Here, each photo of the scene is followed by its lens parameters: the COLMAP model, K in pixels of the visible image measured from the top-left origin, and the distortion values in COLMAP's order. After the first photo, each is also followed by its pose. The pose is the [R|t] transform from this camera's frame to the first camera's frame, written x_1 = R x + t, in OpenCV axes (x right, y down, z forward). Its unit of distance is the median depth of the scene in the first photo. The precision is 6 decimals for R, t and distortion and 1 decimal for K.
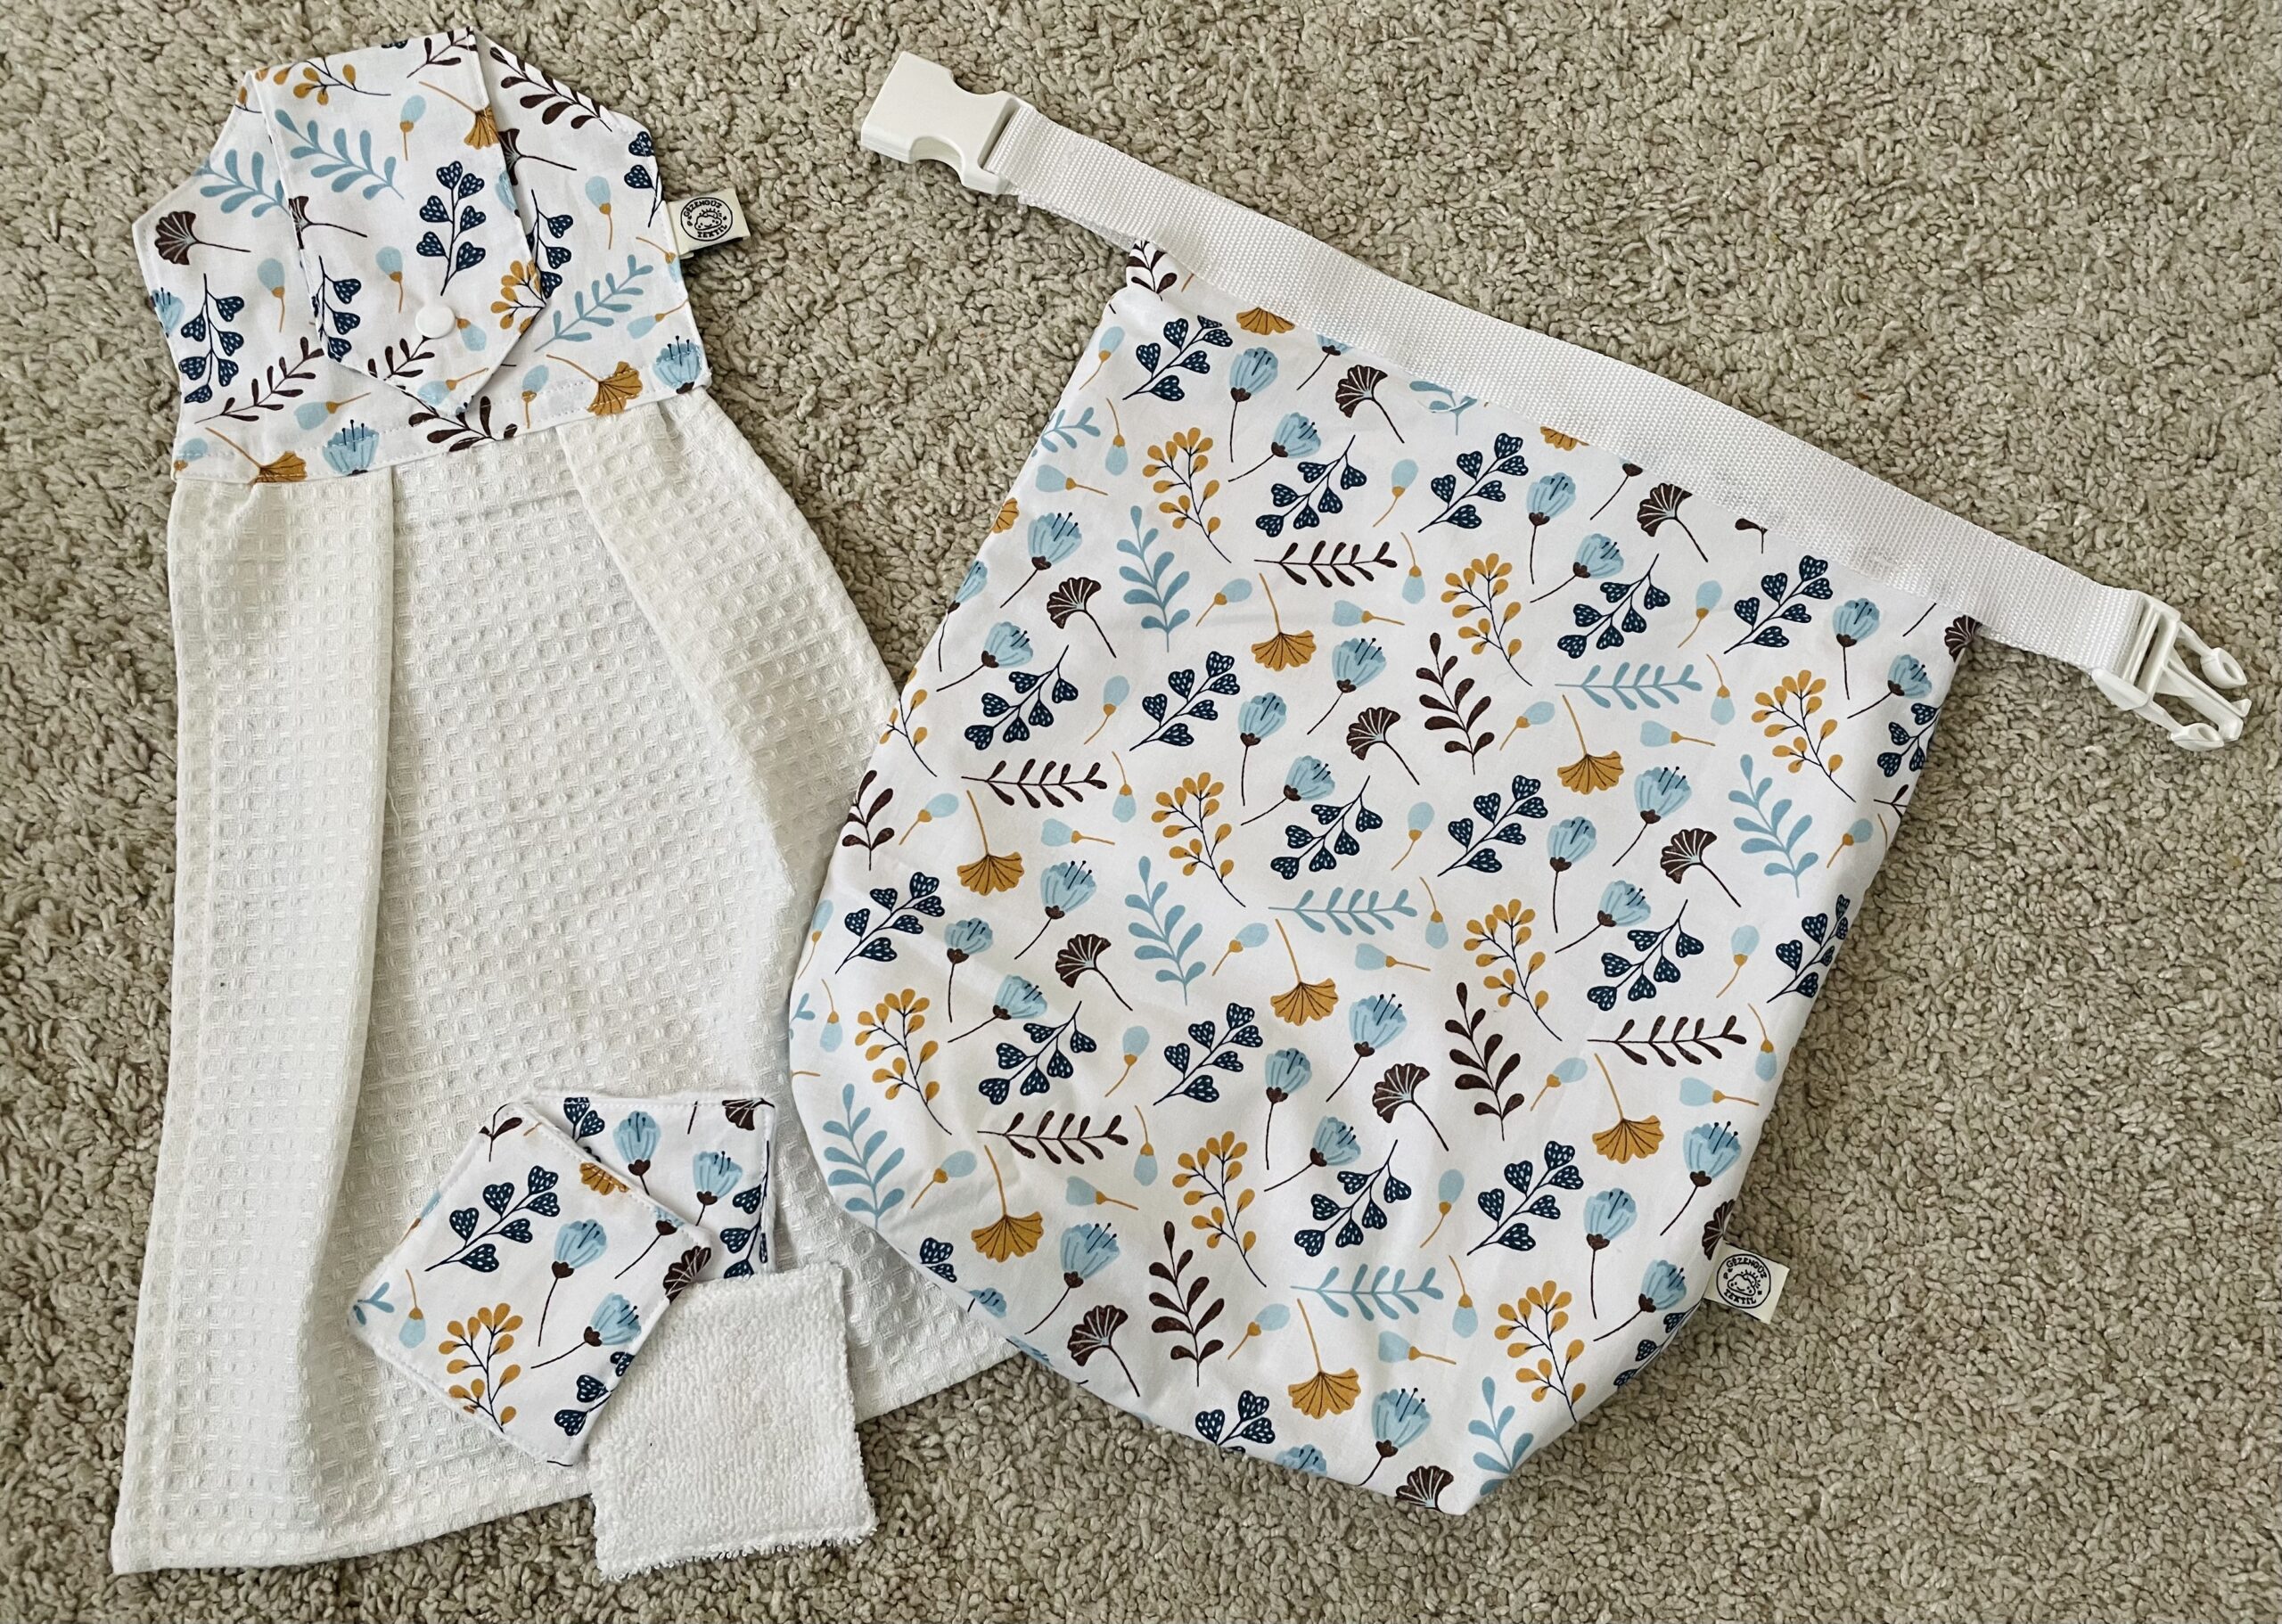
lens RADIAL K [[1707.2, 0, 1175.7], [0, 1707.2, 820.4], [0, 0, 1]] dist [0.049577, -0.083724]
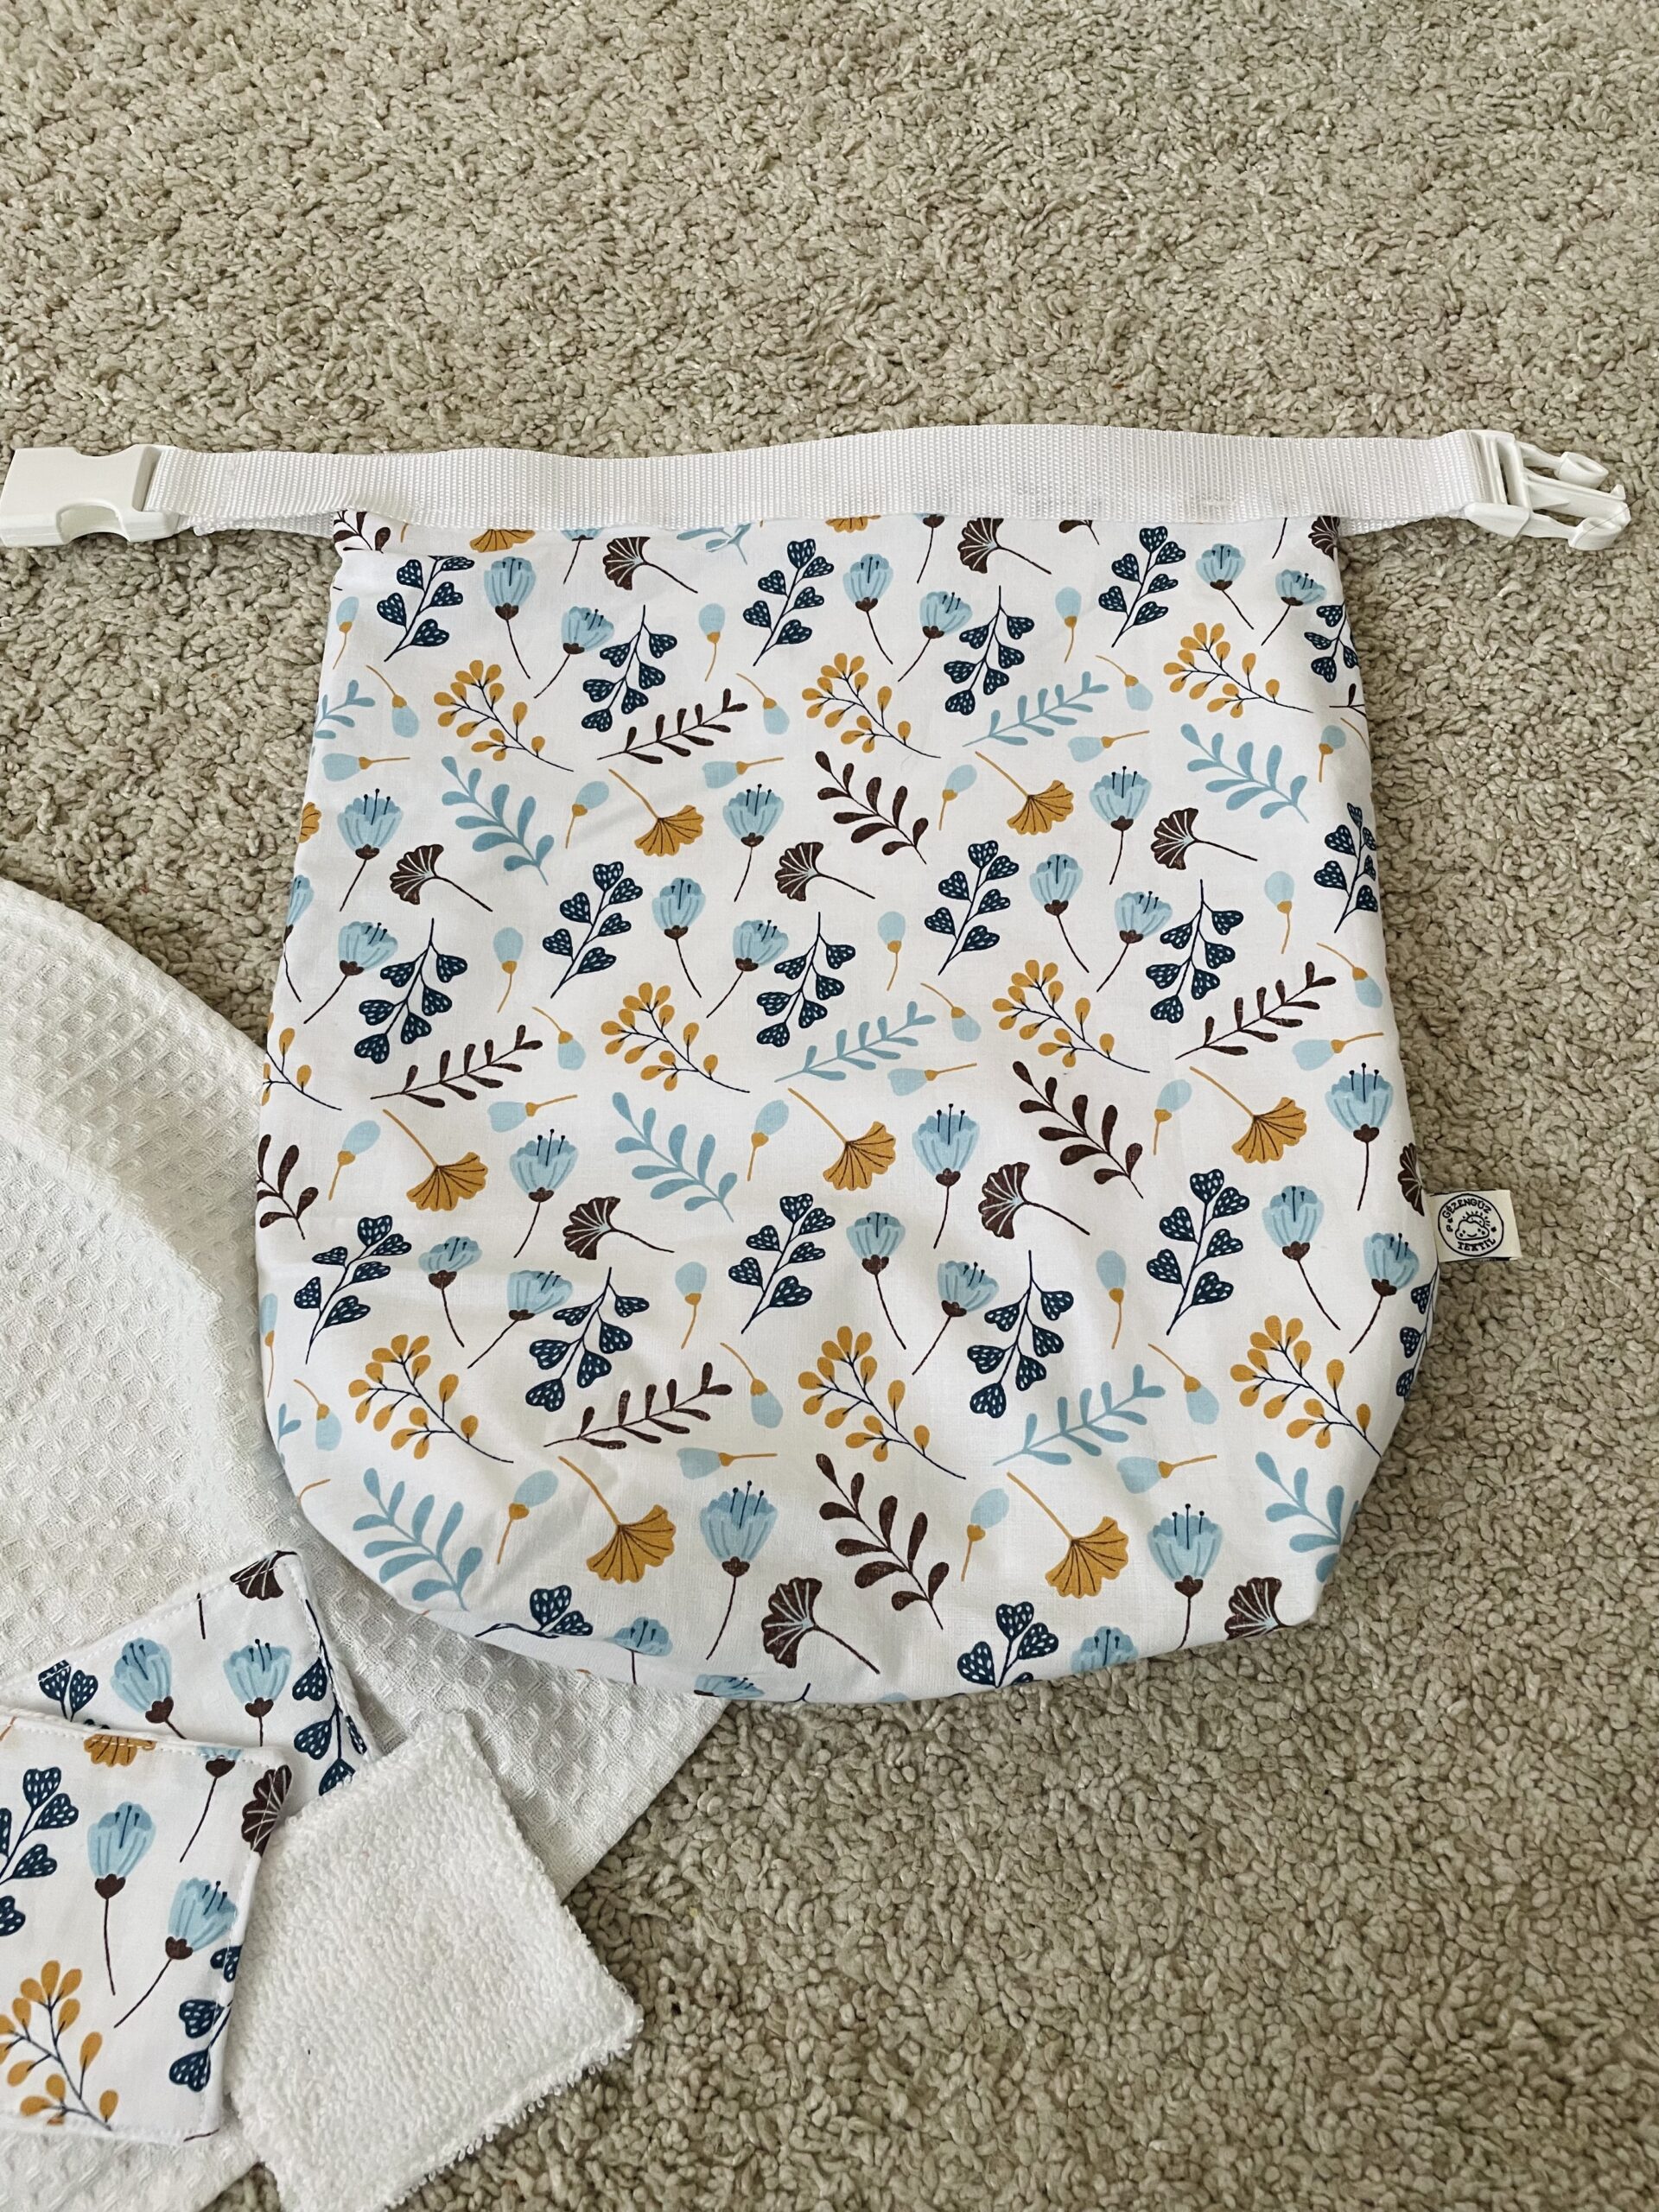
lens RADIAL K [[1661.5, 0, 868.8], [0, 1661.5, 1085.8], [0, 0, 1]] dist [0.048203, -0.078594]
pose [[0.898029, -0.418406, 0.135940, -0.015842], [0.437287, 0.882794, -0.171623, 0.213456], [-0.048199, 0.213567, 0.975739, 0.196910]]
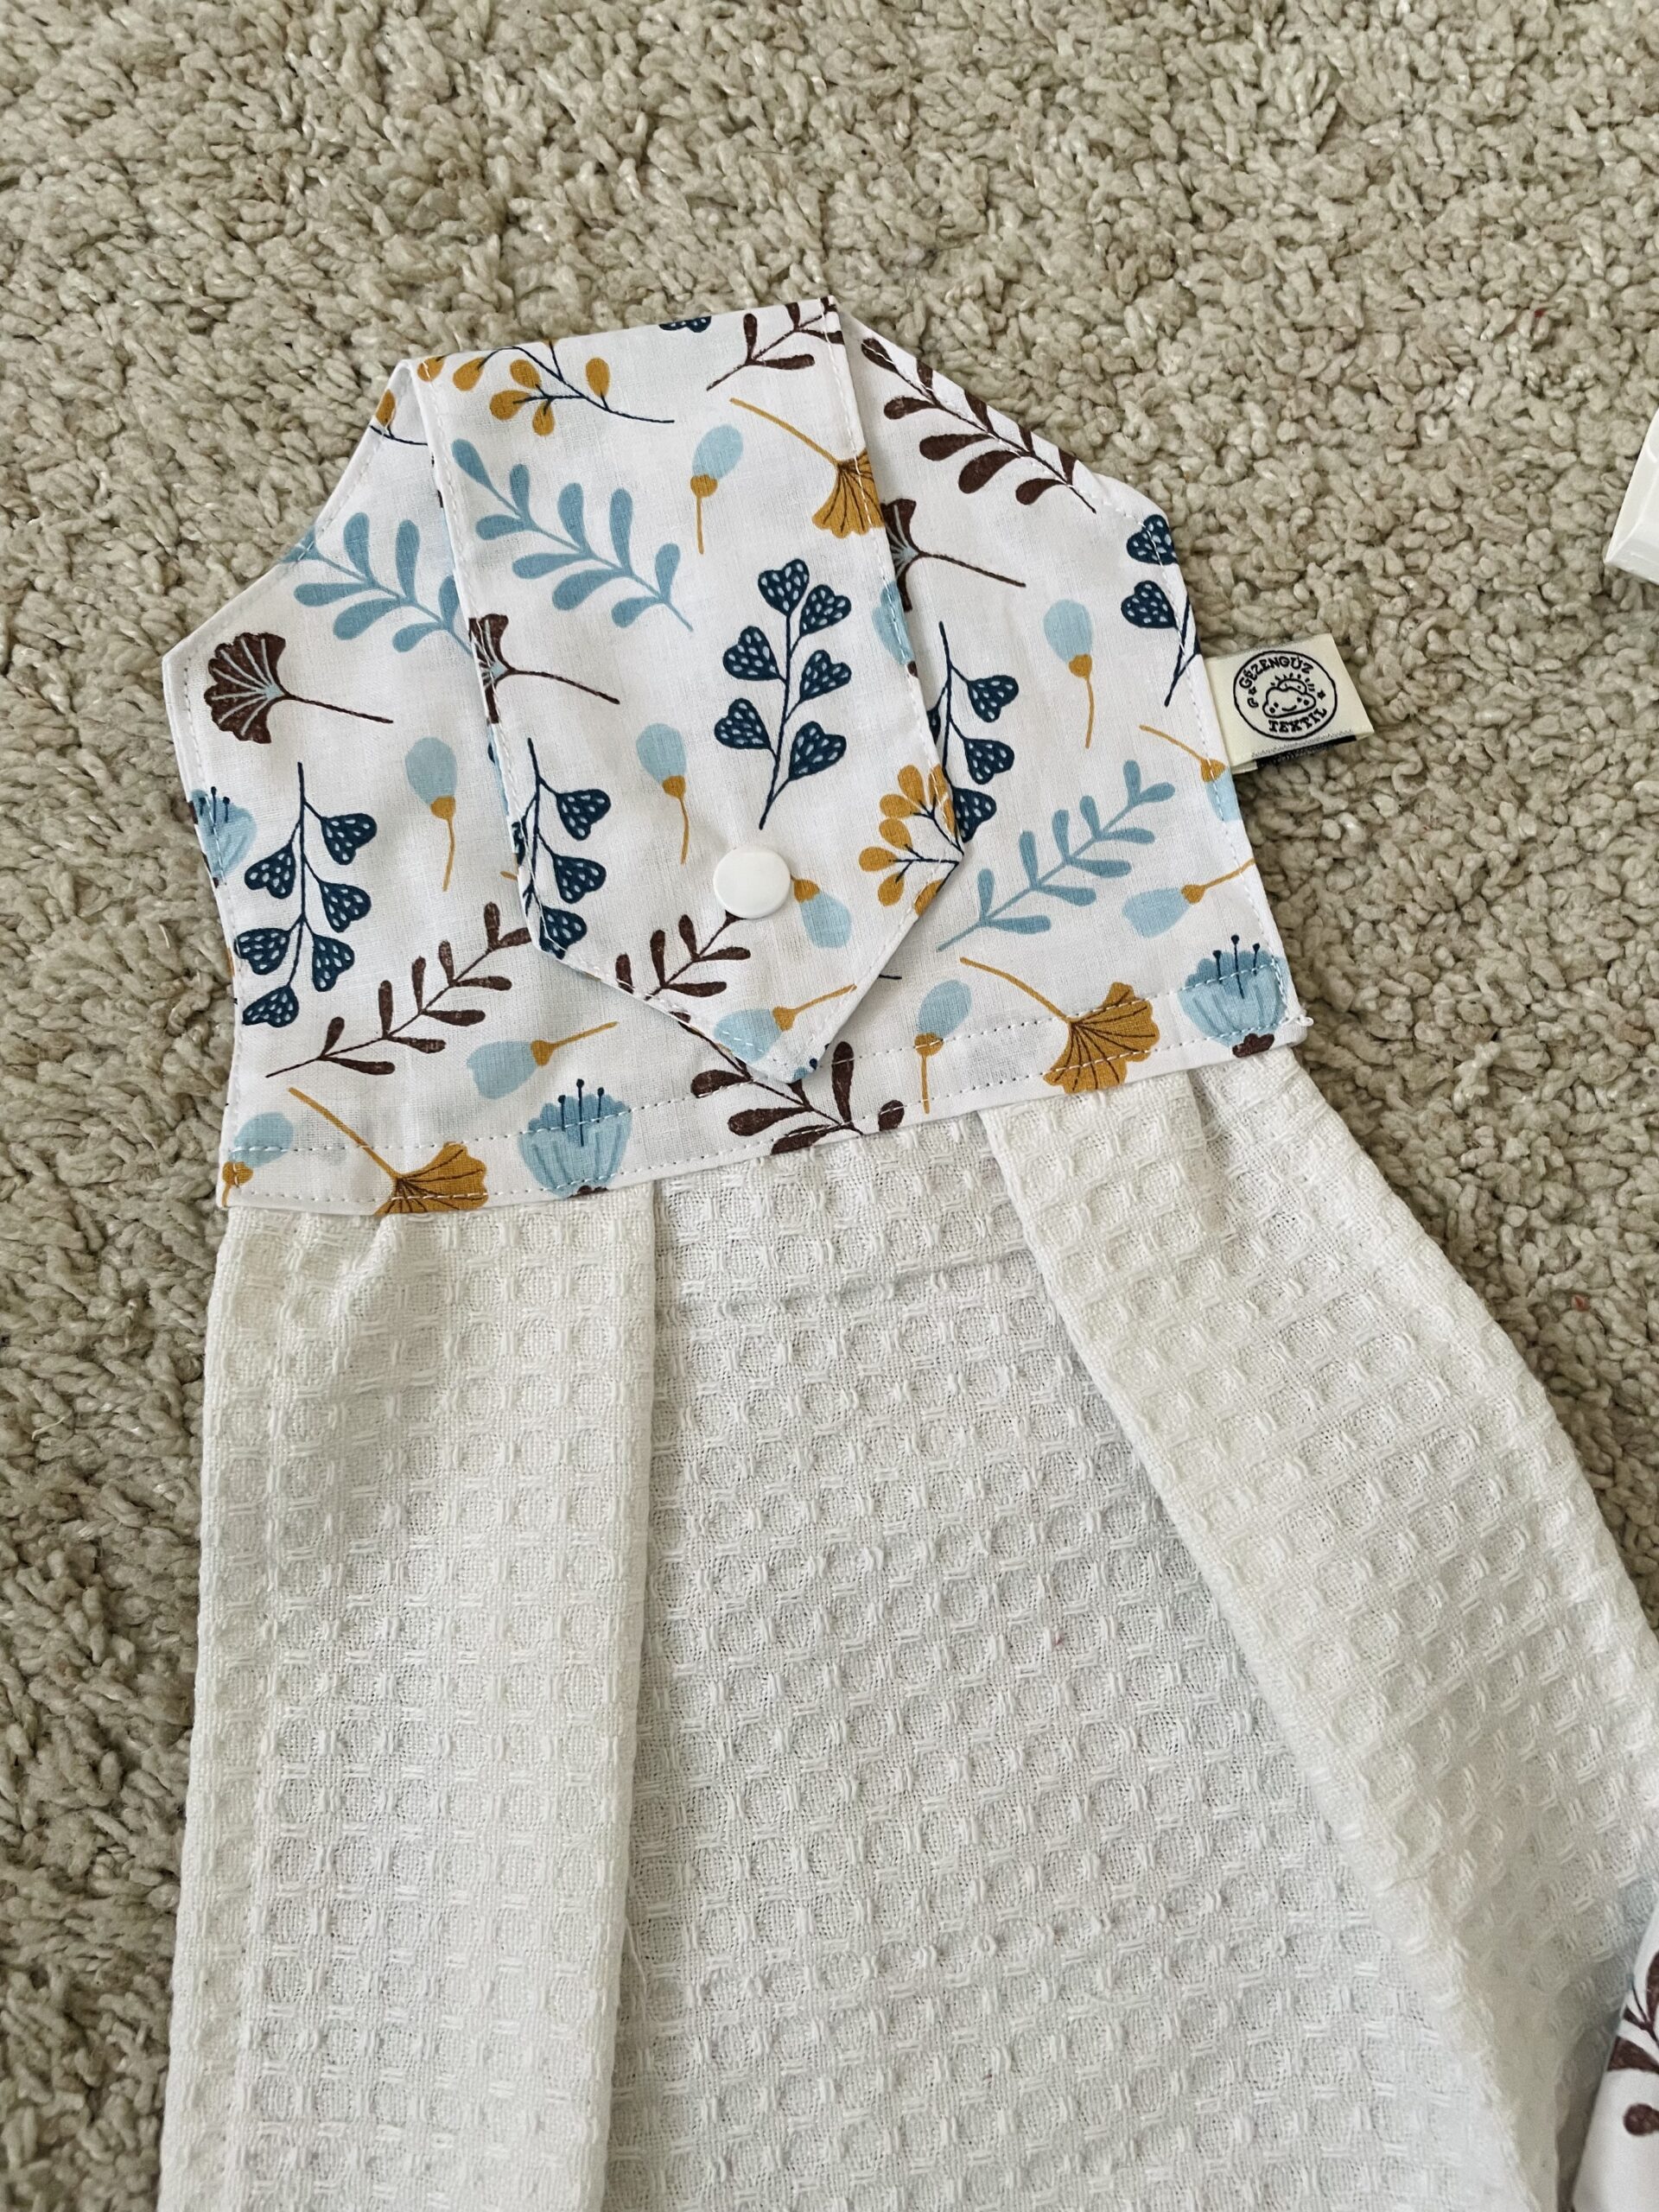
lens RADIAL K [[1661.5, 0, 869.8], [0, 1661.5, 1098.3], [0, 0, 1]] dist [0.048203, -0.078594]
pose [[0.996537, 0.061754, -0.055682, -0.376998], [-0.063550, 0.997495, -0.031073, -0.222206], [0.053623, 0.034504, 0.997965, 0.543612]]
